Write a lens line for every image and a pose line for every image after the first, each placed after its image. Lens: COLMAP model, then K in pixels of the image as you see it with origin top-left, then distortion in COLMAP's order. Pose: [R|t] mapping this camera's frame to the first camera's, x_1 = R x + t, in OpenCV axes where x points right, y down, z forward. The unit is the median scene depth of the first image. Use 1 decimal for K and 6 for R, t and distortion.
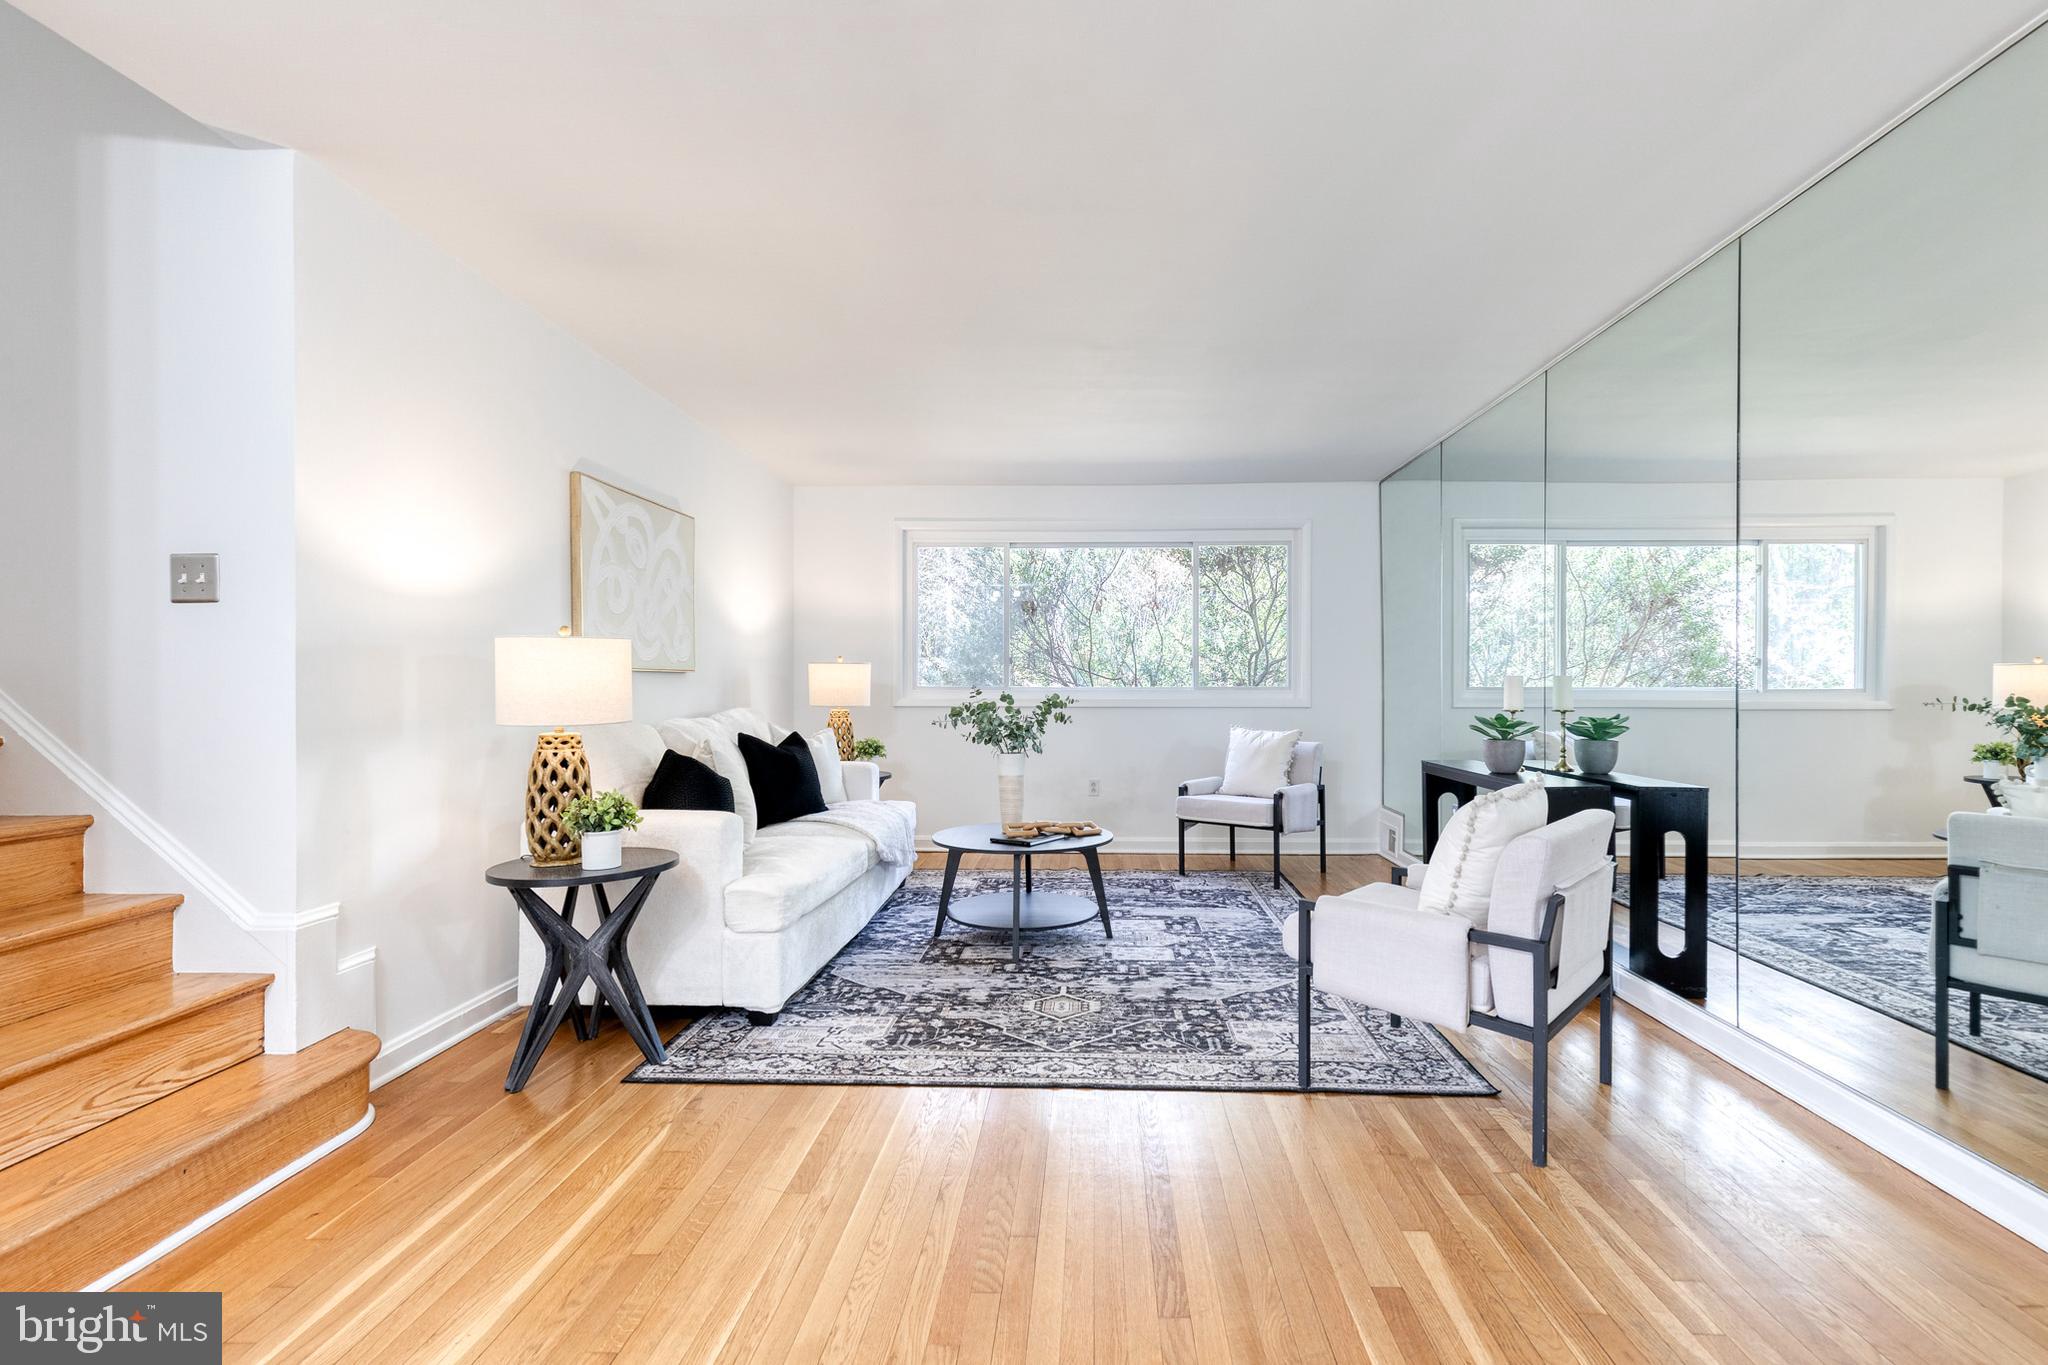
lens RADIAL K [[923.1, 0, 1077.2], [0, 923.1, 685.9], [0, 0, 1]] dist [0.011234, -0.003421]
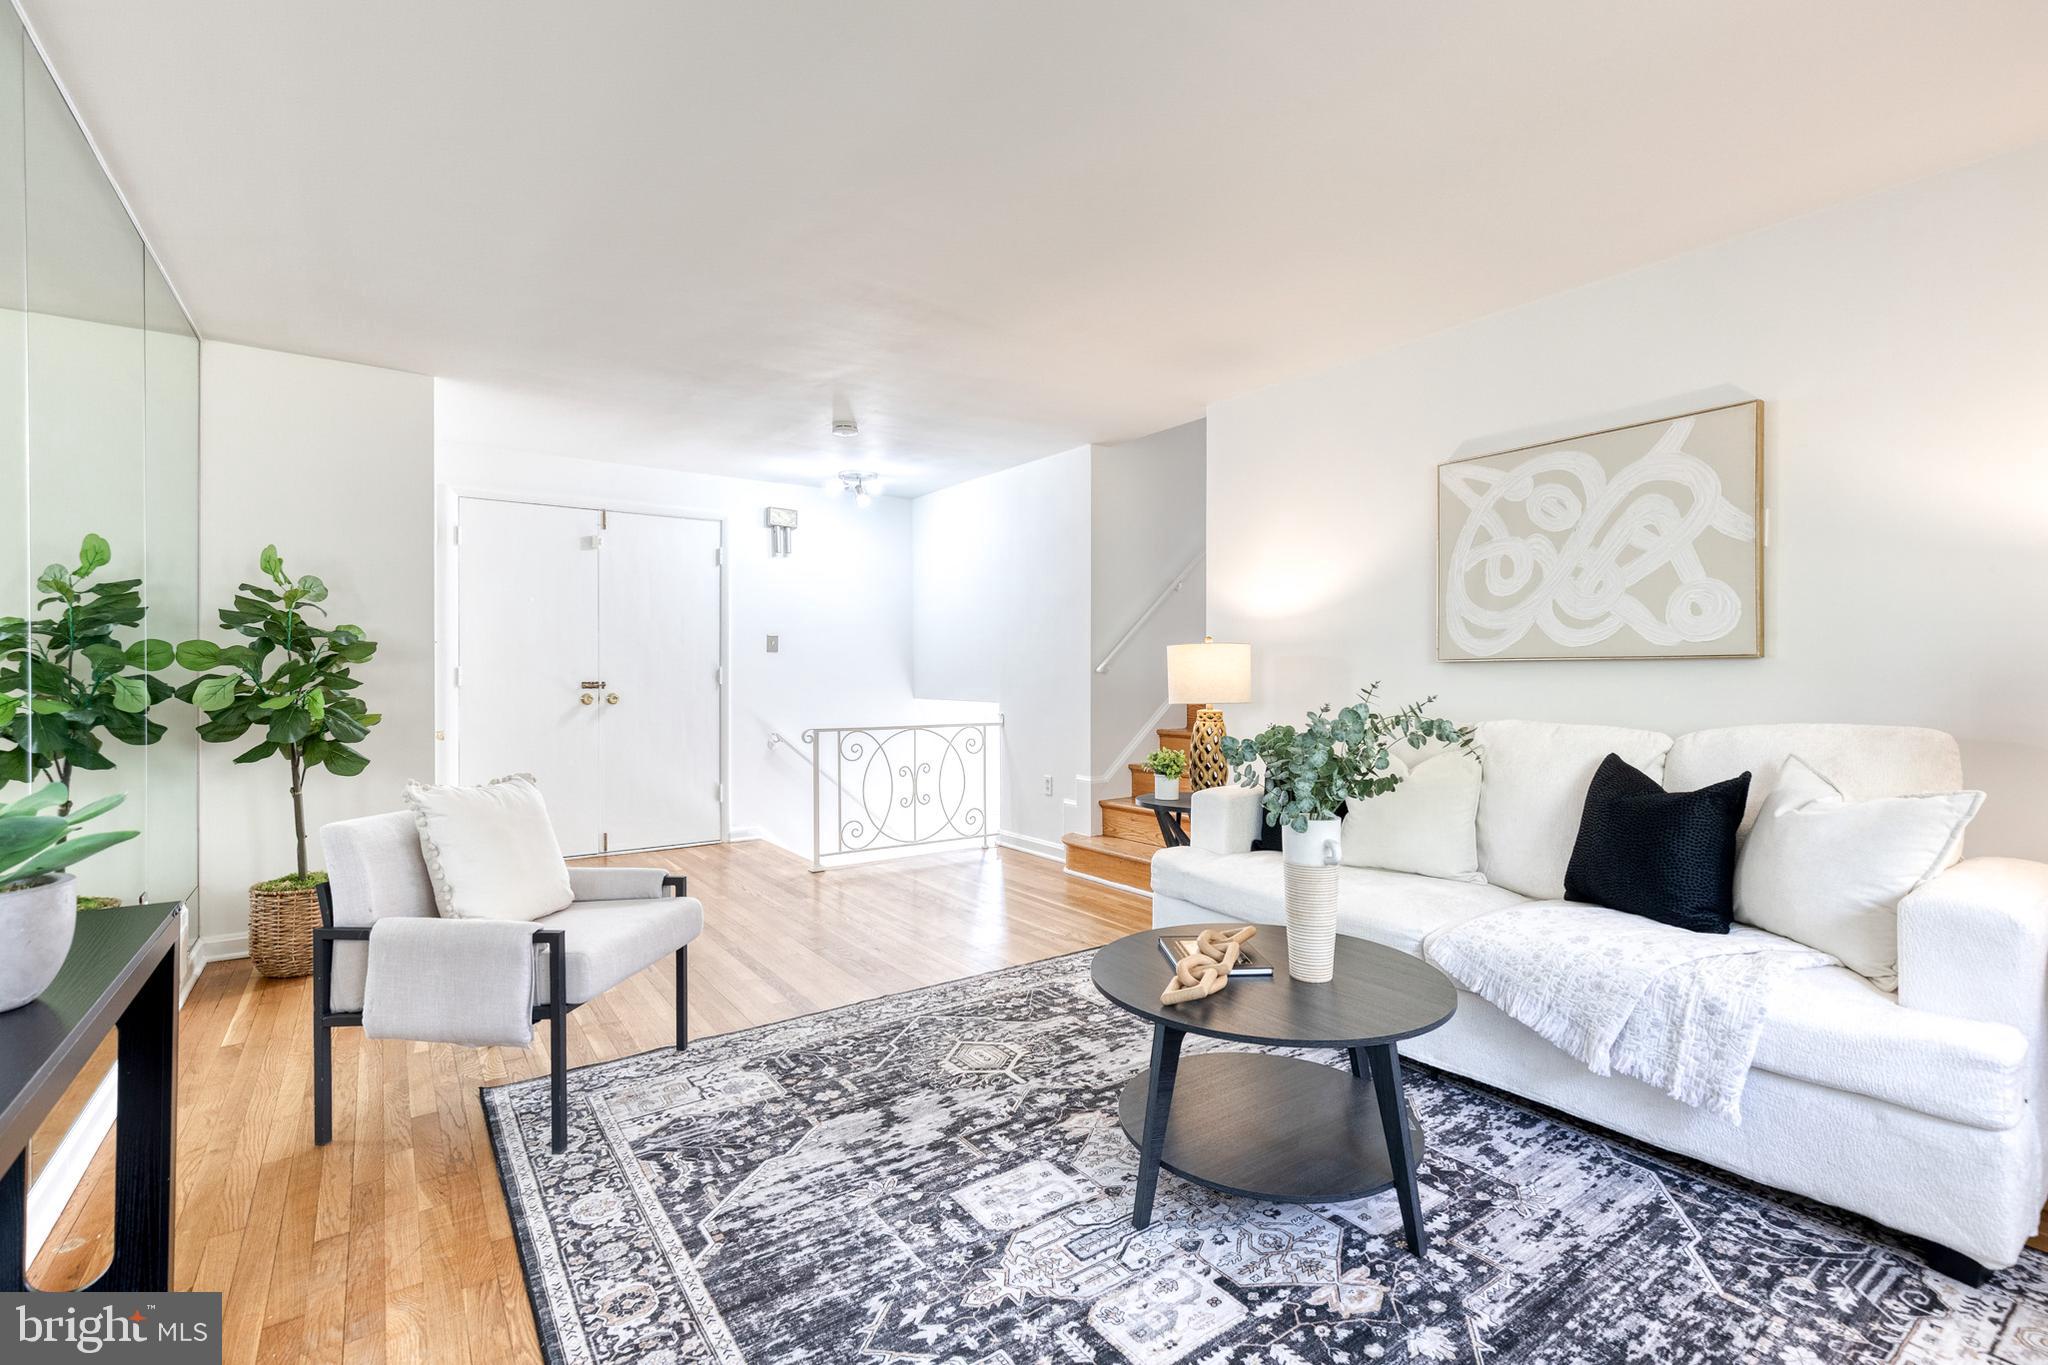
lens RADIAL K [[923.1, 0, 1026.3], [0, 923.1, 675.5], [0, 0, 1]] dist [0.011234, -0.003421]
pose [[-0.807888, 0.005810, -0.589308, 0.448733], [0.003532, 0.999981, 0.005016, -0.008092], [0.589326, 0.001971, -0.807893, 1.703861]]
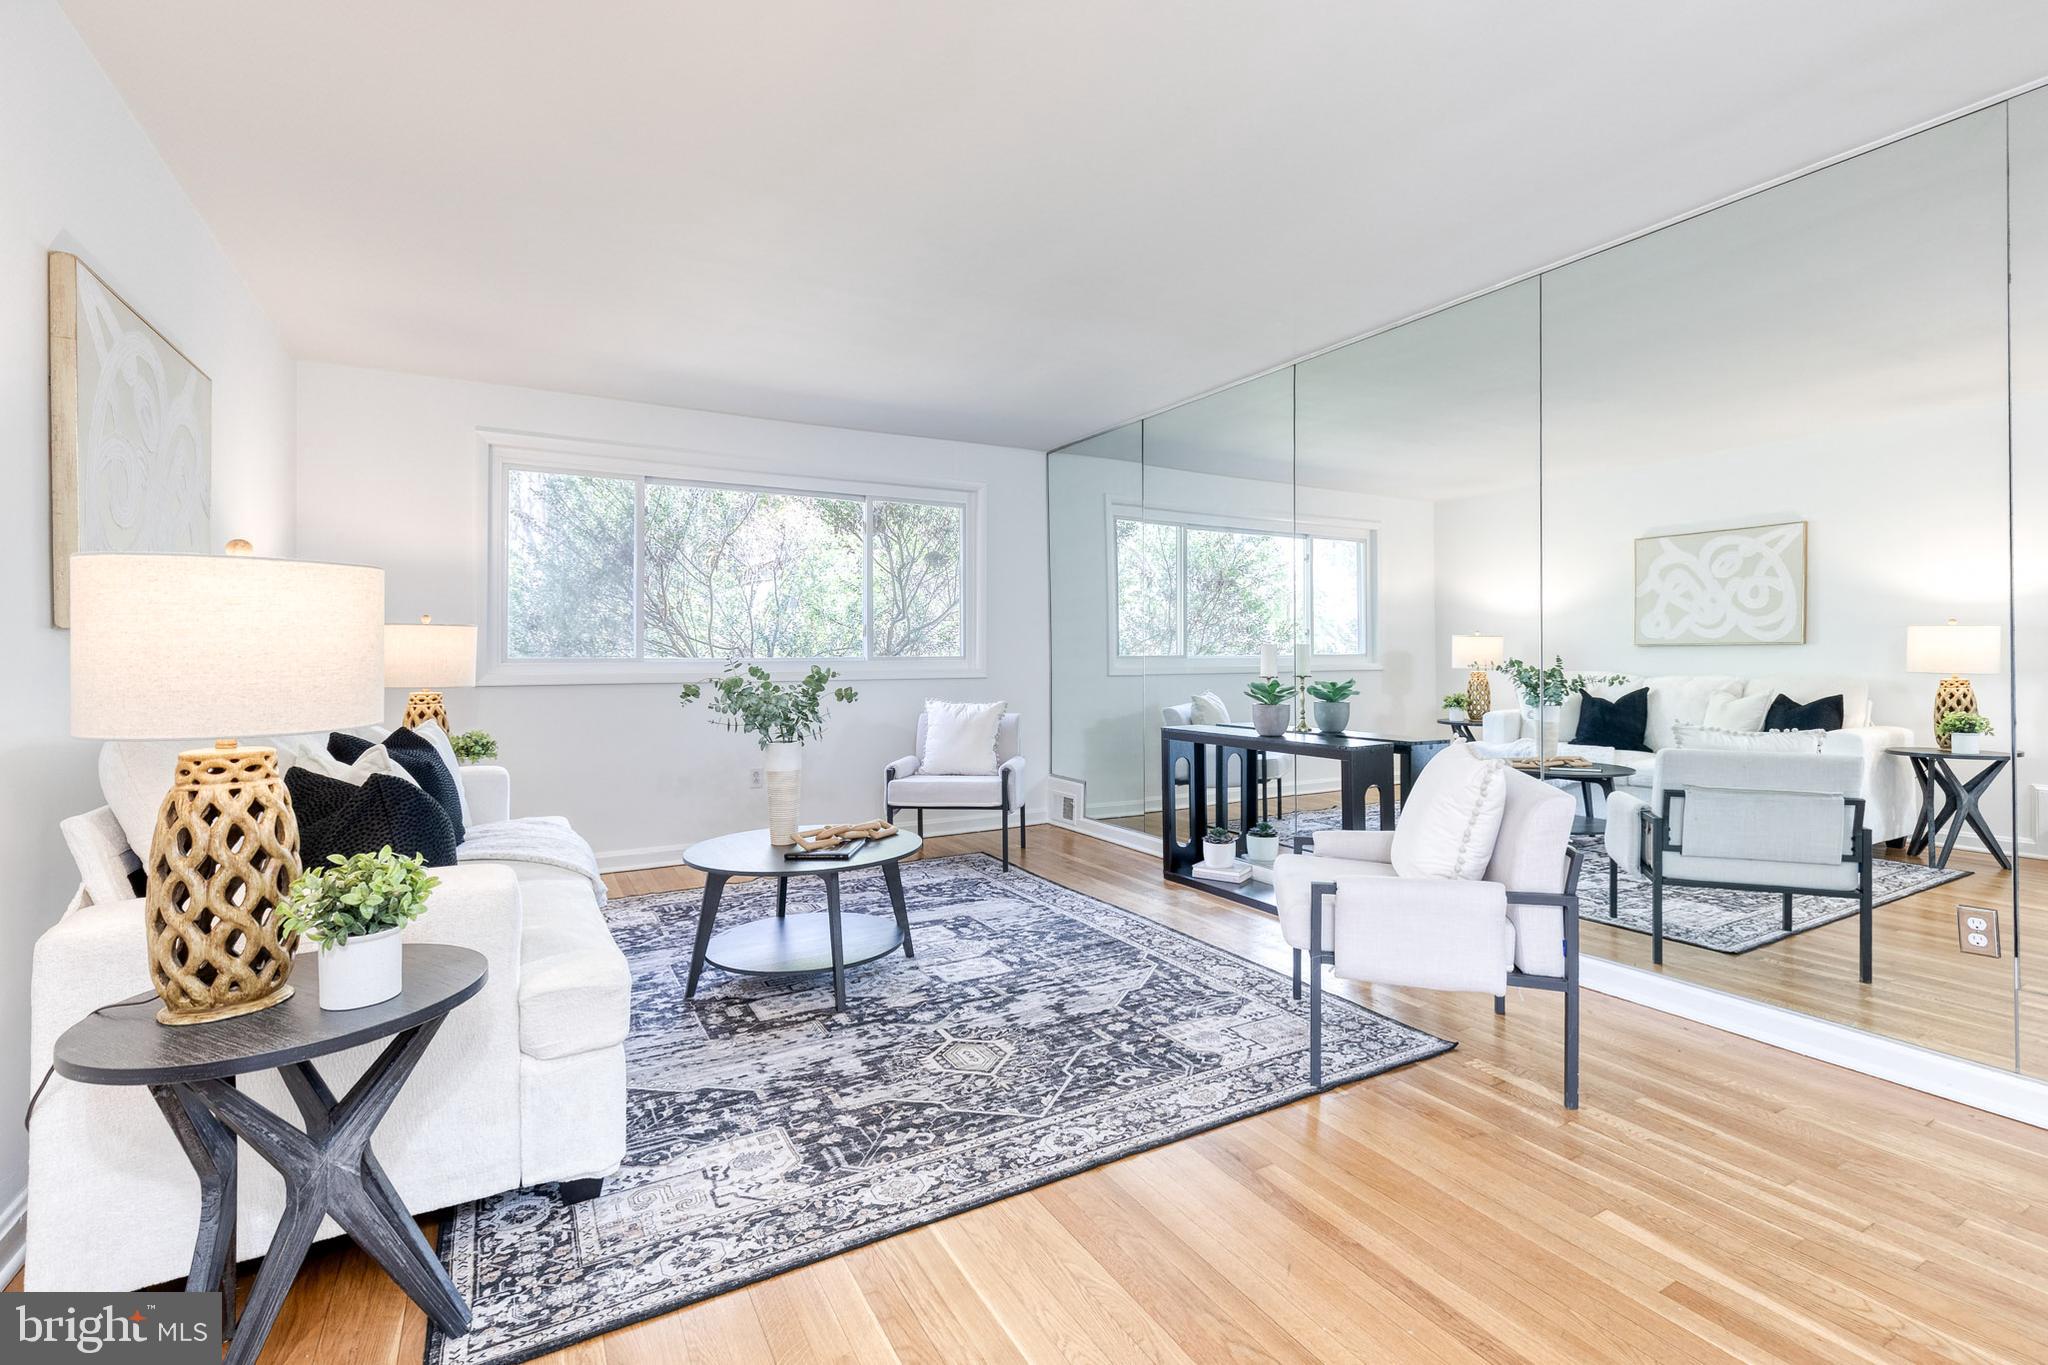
lens RADIAL K [[923.1, 0, 1050.8], [0, 923.1, 647.2], [0, 0, 1]] dist [0.011234, -0.003421]
pose [[0.849742, 0.000995, 0.527198, -0.377944], [0.004426, 0.999950, -0.009021, 0.001108], [-0.527180, 0.009999, 0.849695, 0.279876]]
